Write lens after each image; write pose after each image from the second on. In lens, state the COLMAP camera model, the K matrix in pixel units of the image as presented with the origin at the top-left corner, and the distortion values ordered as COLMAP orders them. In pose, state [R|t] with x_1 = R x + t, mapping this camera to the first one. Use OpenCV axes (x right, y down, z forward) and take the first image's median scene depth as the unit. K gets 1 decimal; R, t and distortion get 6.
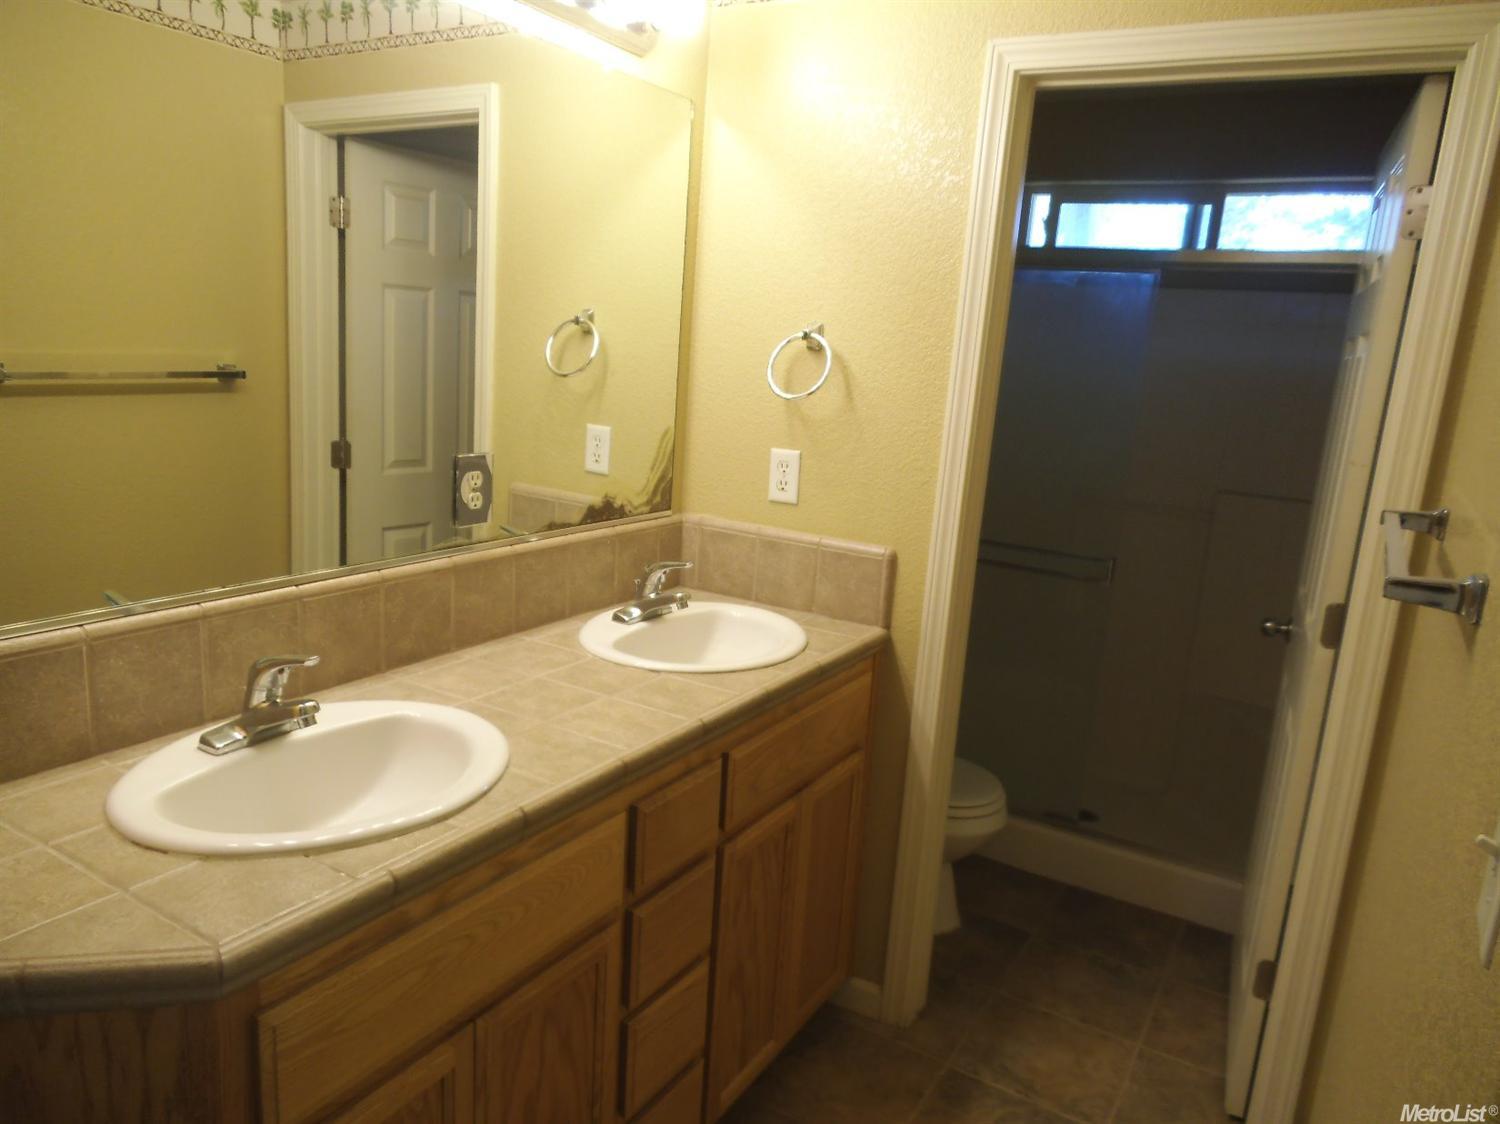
lens RADIAL K [[1039.0, 0, 740.2], [0, 1039.0, 560.3], [0, 0, 1]] dist [-0.001167, 0.000315]
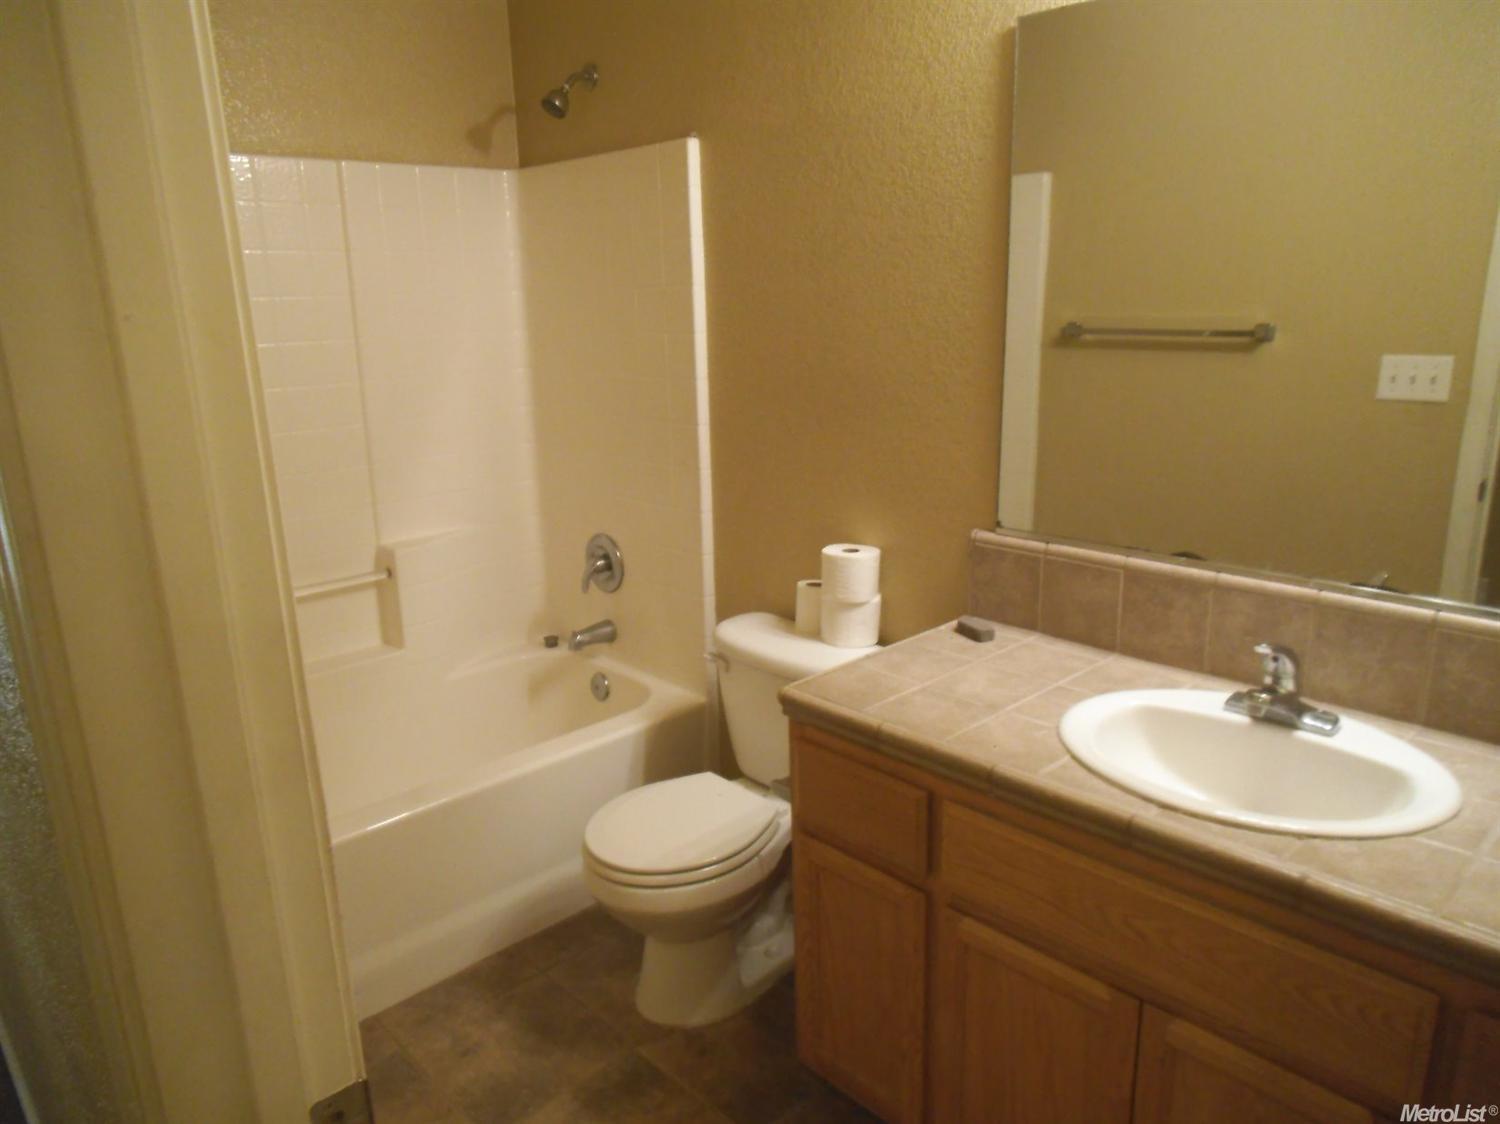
lens RADIAL K [[1039.0, 0, 740.2], [0, 1039.0, 560.3], [0, 0, 1]] dist [-0.001167, 0.000315]
pose [[-0.272788, 0.210747, -0.938708, 0.573037], [-0.191720, 0.944235, 0.267701, -0.136124], [0.942778, 0.252994, -0.217171, 0.751289]]
